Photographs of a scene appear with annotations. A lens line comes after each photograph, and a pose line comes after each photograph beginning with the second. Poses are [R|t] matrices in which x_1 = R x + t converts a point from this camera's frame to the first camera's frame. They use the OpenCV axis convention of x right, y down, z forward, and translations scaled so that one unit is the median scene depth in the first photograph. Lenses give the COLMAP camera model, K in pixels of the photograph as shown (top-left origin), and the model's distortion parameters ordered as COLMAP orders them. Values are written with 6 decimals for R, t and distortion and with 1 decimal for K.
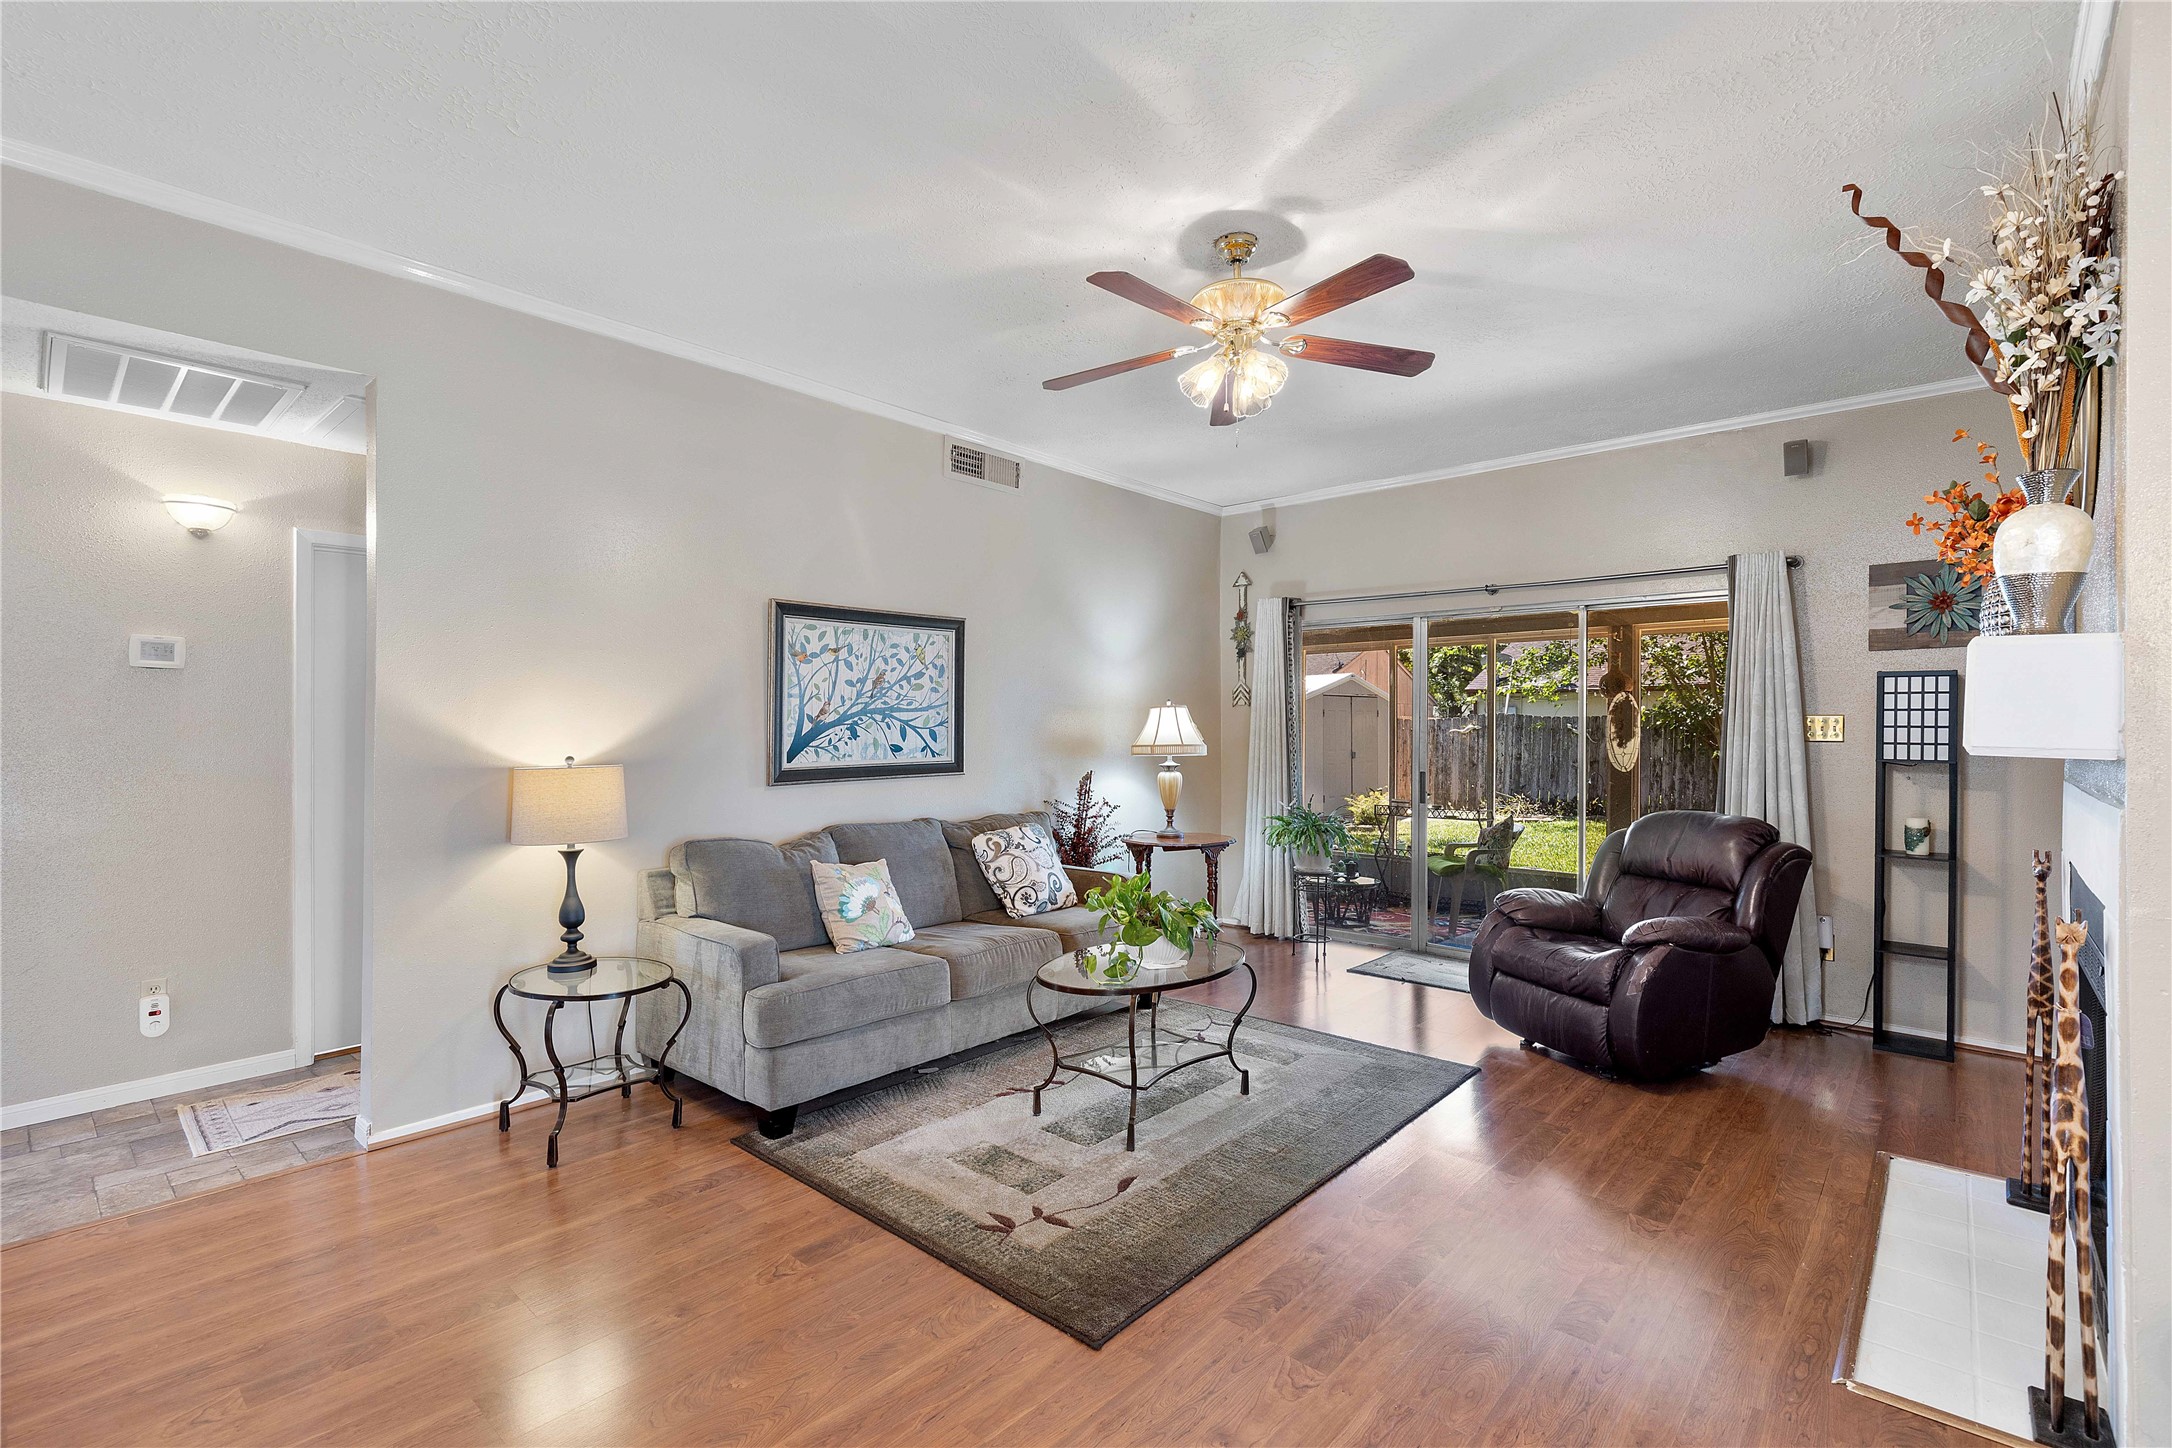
lens RADIAL K [[990.3, 0, 1124.9], [0, 990.3, 725.4], [0, 0, 1]] dist [0.001524, 0.000027]
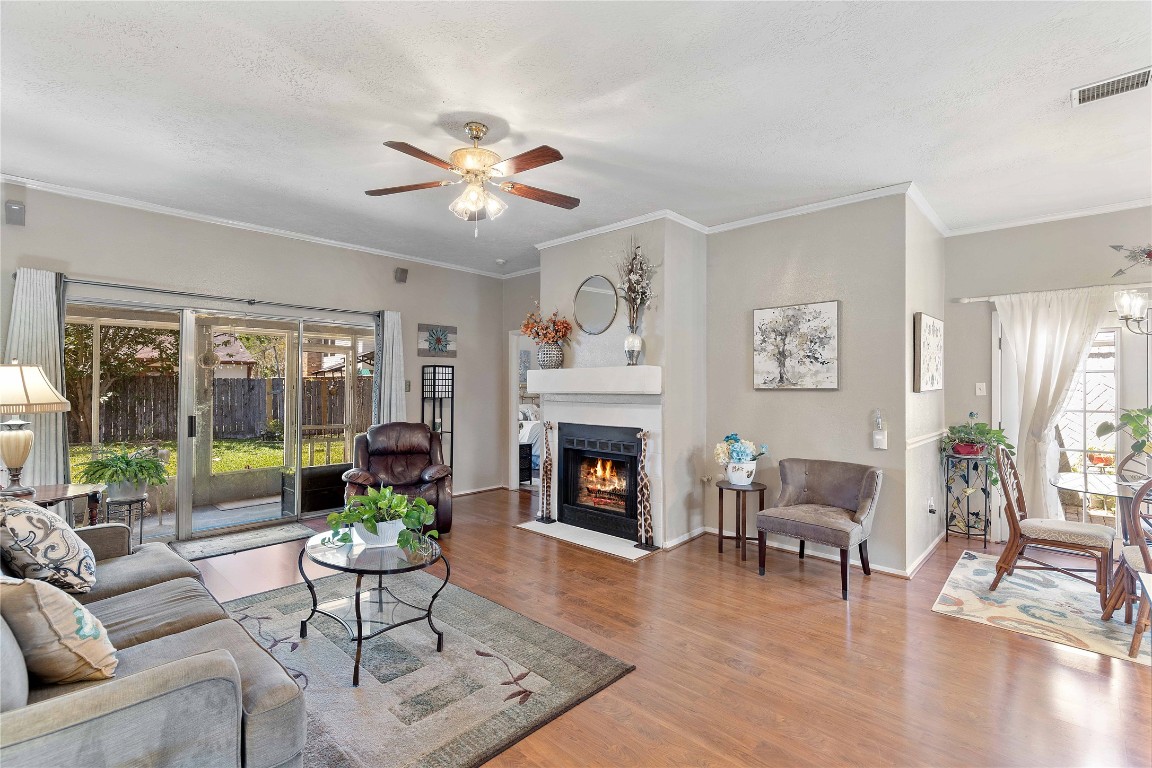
lens RADIAL K [[503.9, 0, 583.3], [0, 503.9, 382.0], [0, 0, 1]] dist [0.003720, -0.000158]
pose [[0.049272, 0.005383, 0.998771, -0.583588], [-0.005191, 0.999973, -0.005133, -0.003059], [-0.998772, -0.004932, 0.049299, 0.530072]]
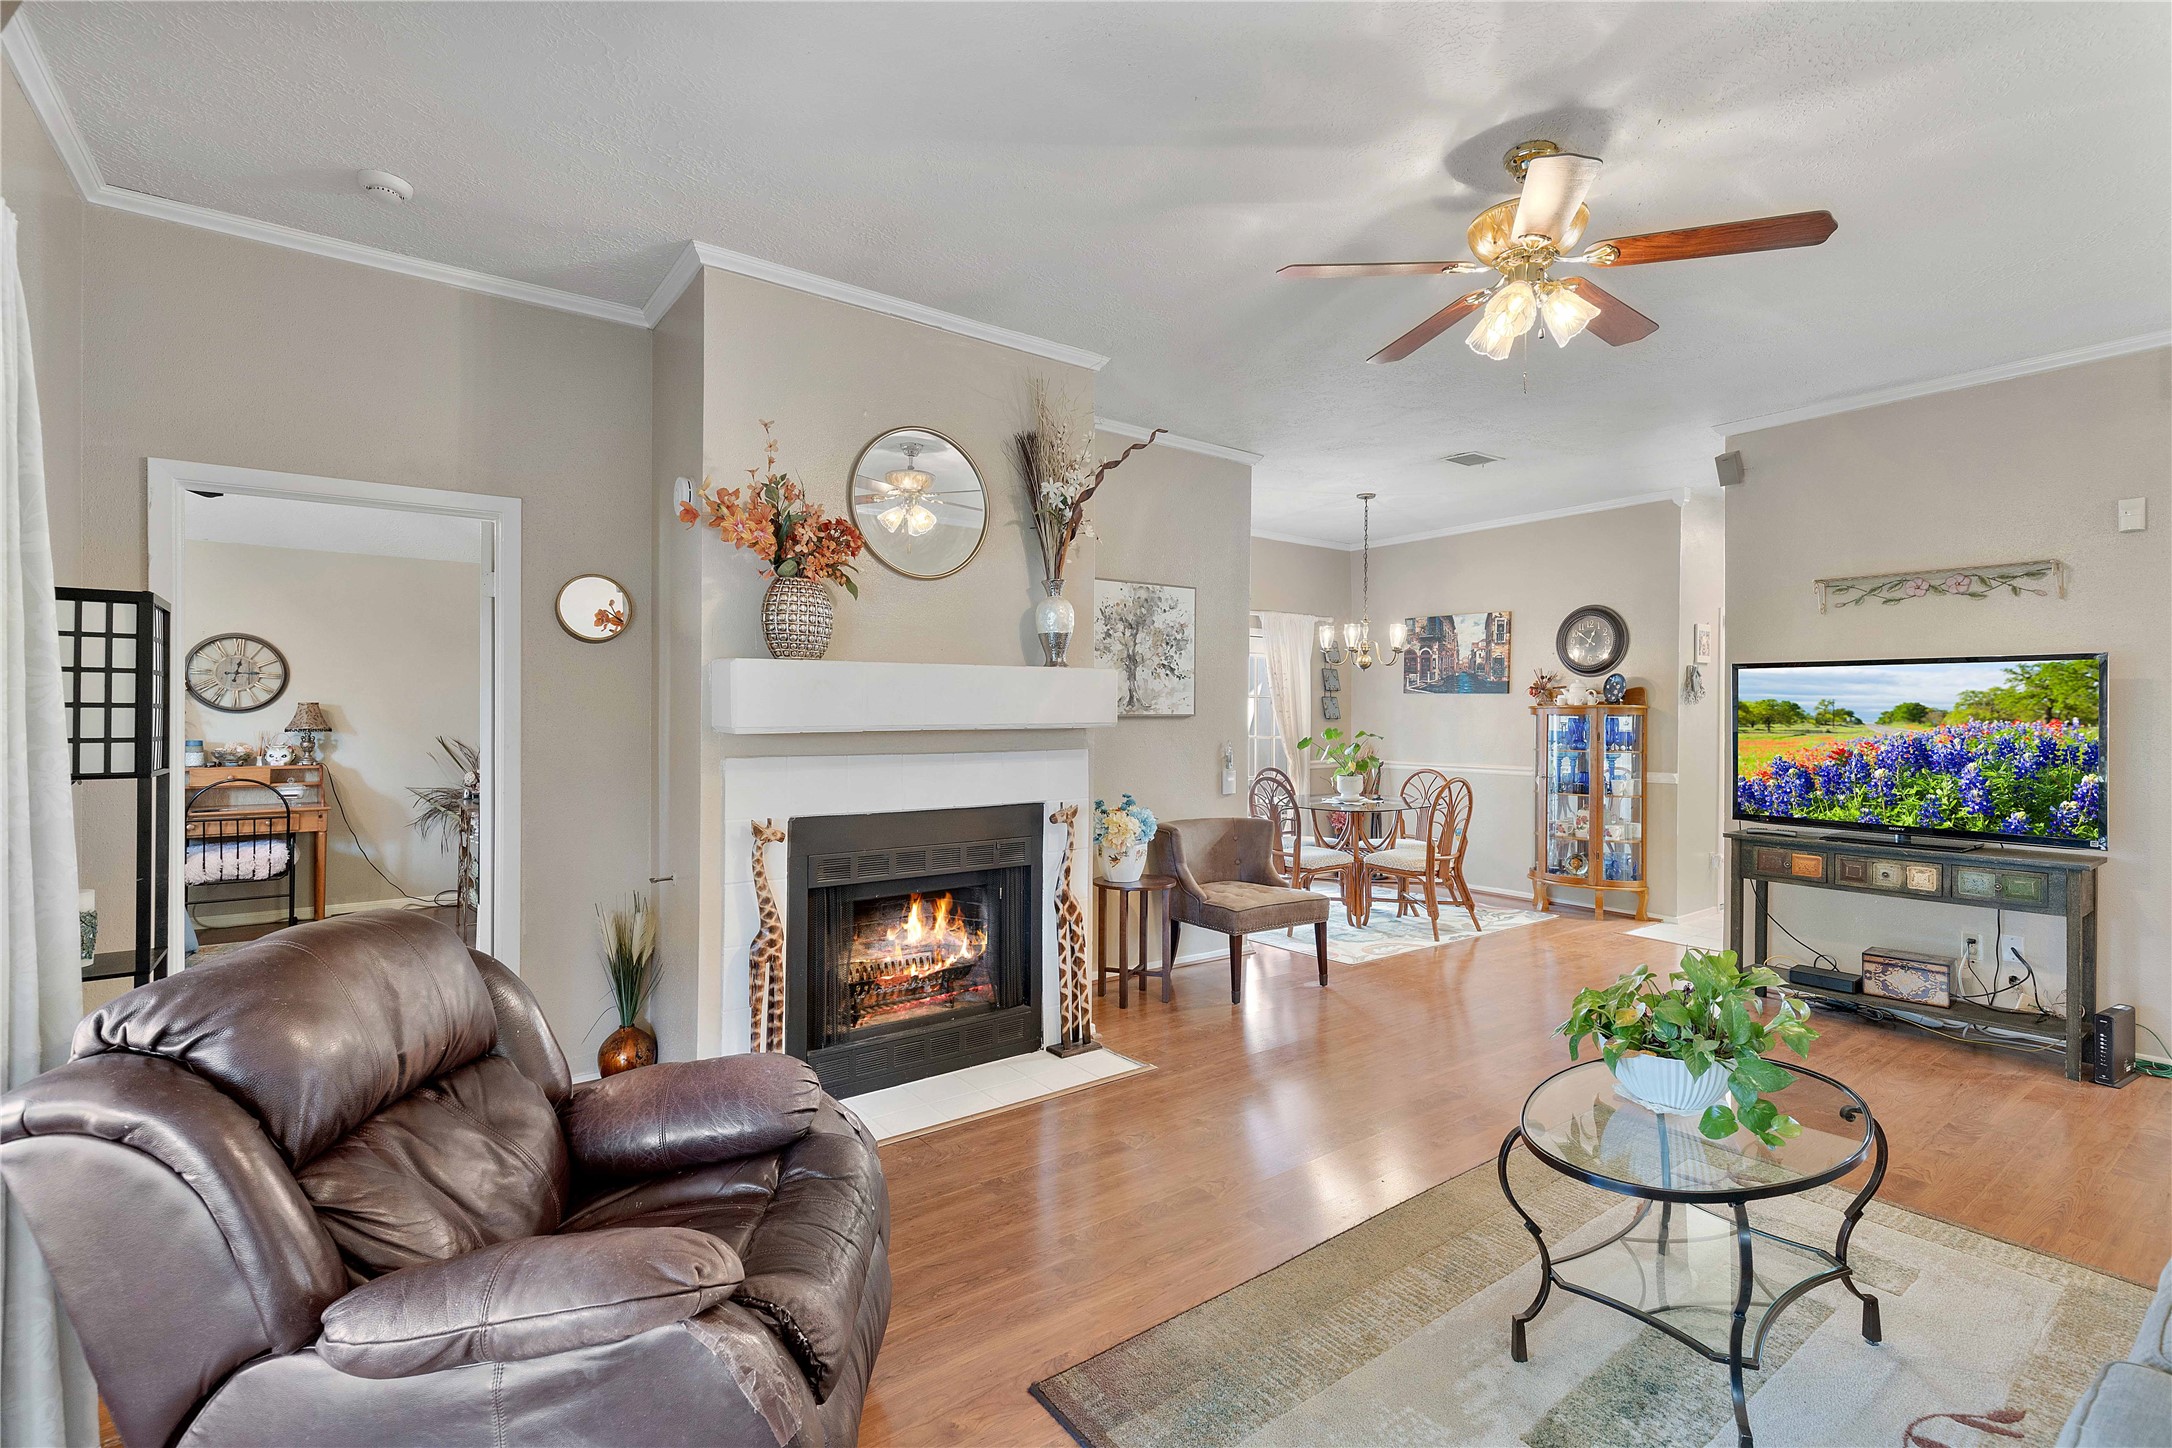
lens RADIAL K [[980.0, 0, 1100.8], [0, 980.0, 712.1], [0, 0, 1]] dist [0.001936, 0.000027]
pose [[-0.974679, -0.008299, 0.223455, 0.199759], [-0.008349, 0.999965, 0.000722, -0.001704], [-0.223453, -0.001162, -0.974714, 1.351716]]
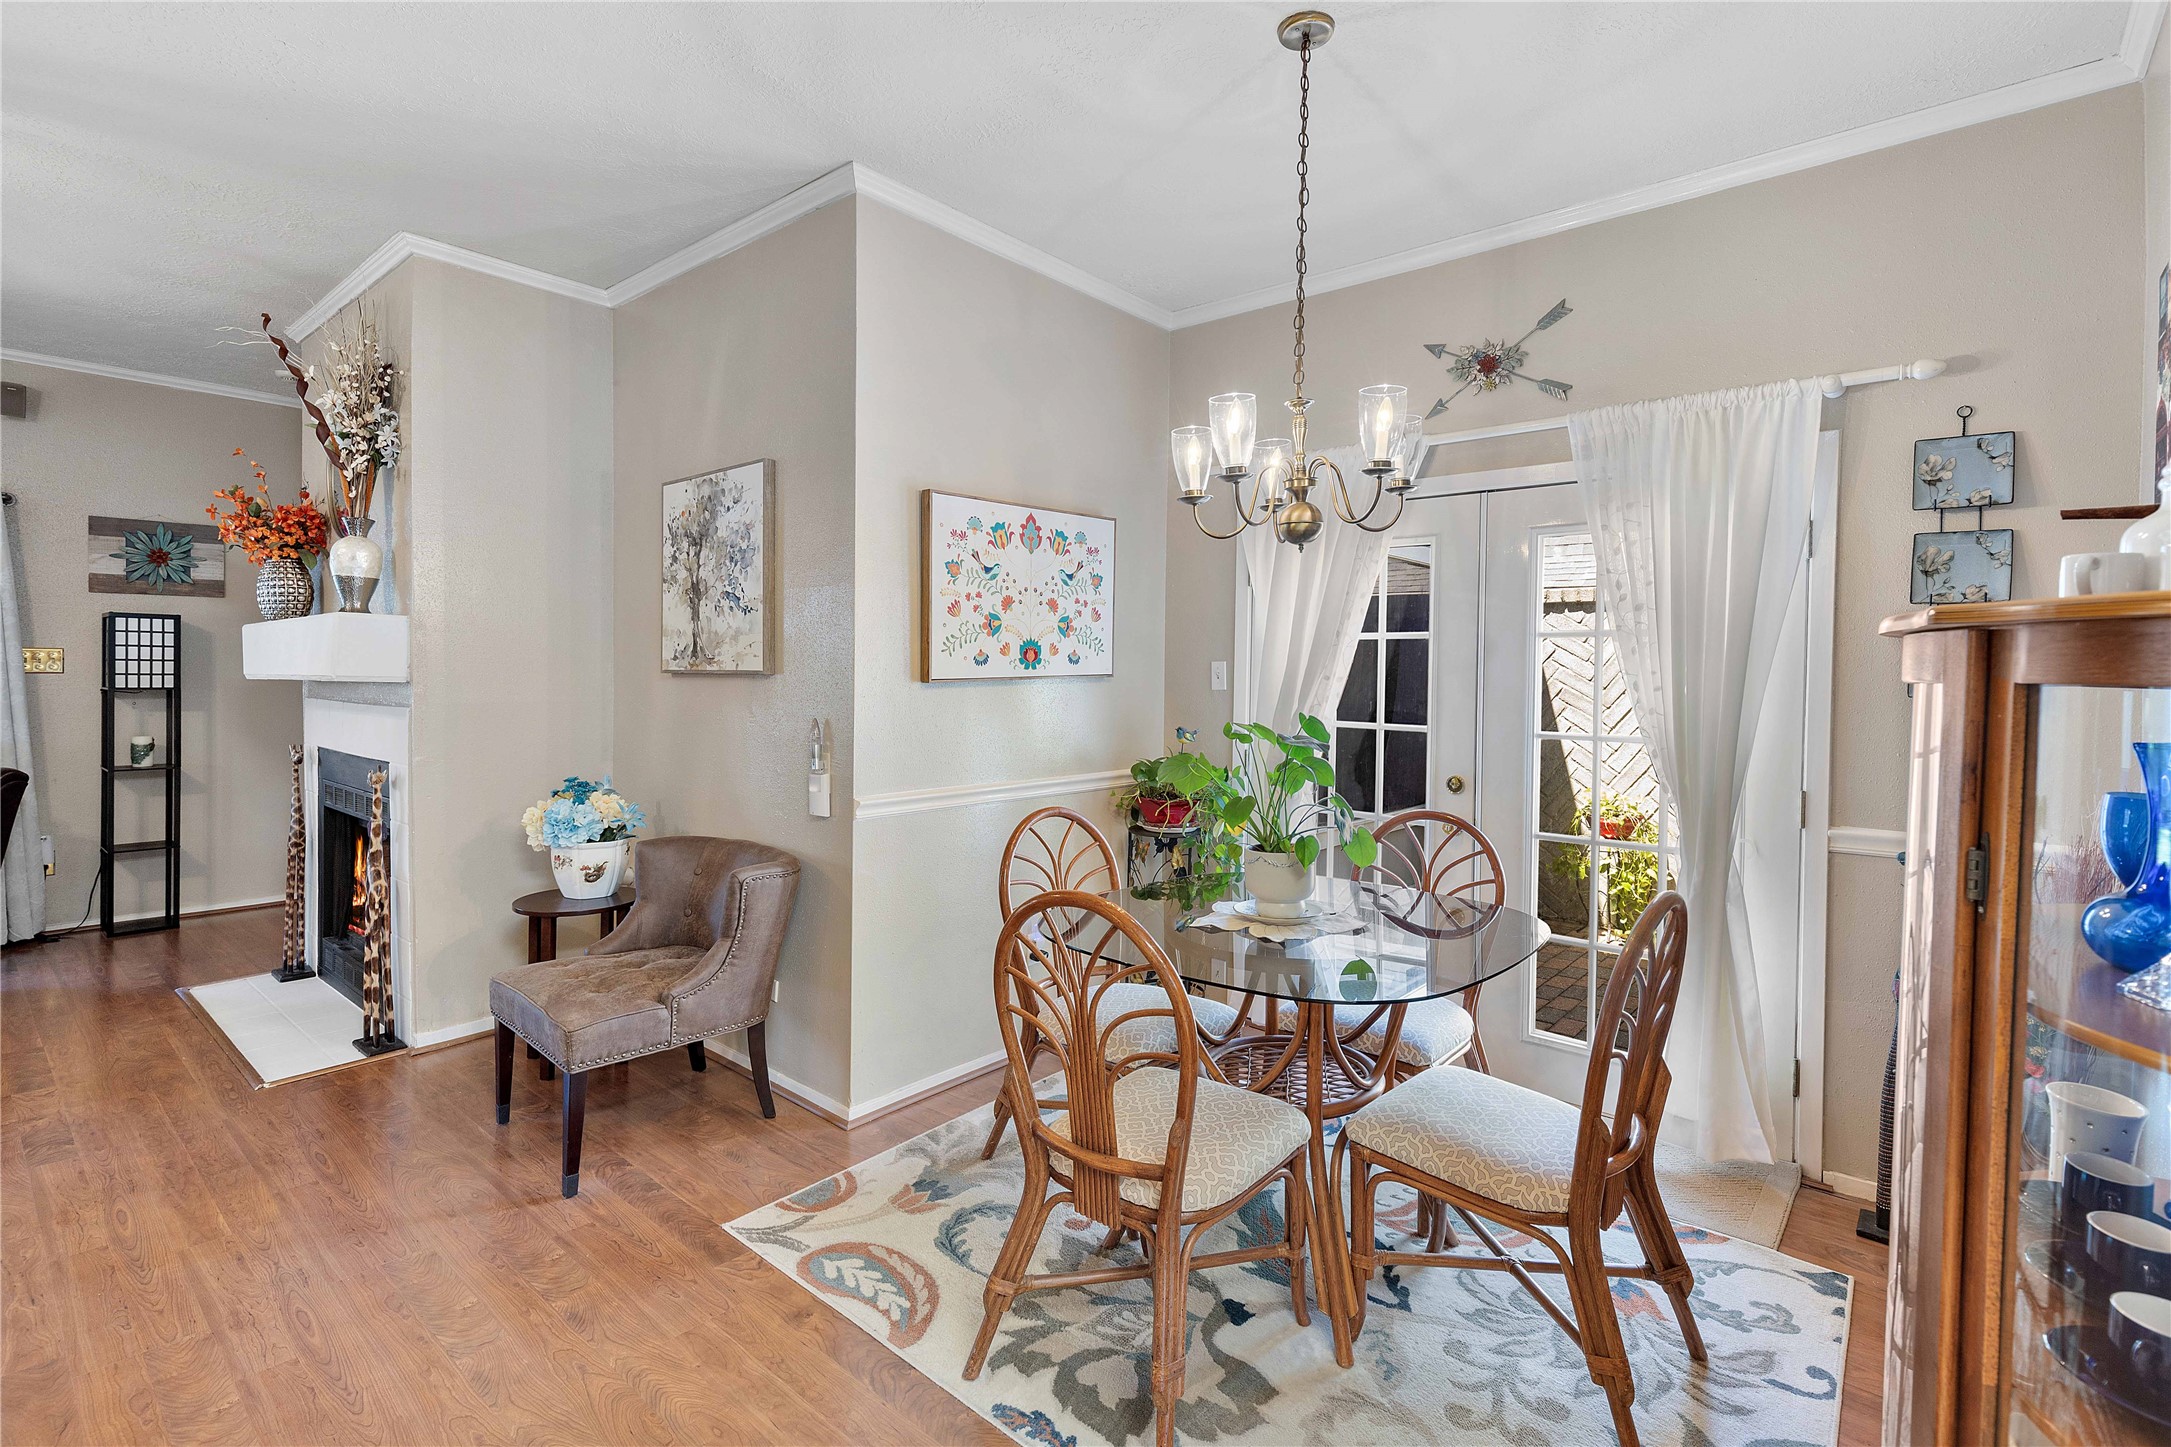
lens RADIAL K [[984.4, 0, 1085.1], [0, 984.4, 686.8], [0, 0, 1]] dist [0.002544, 0.000182]
pose [[-0.000365, -0.020673, 0.999786, -0.391447], [-0.012518, 0.999708, 0.020667, -0.005100], [-0.999922, -0.012508, -0.000624, -0.135929]]
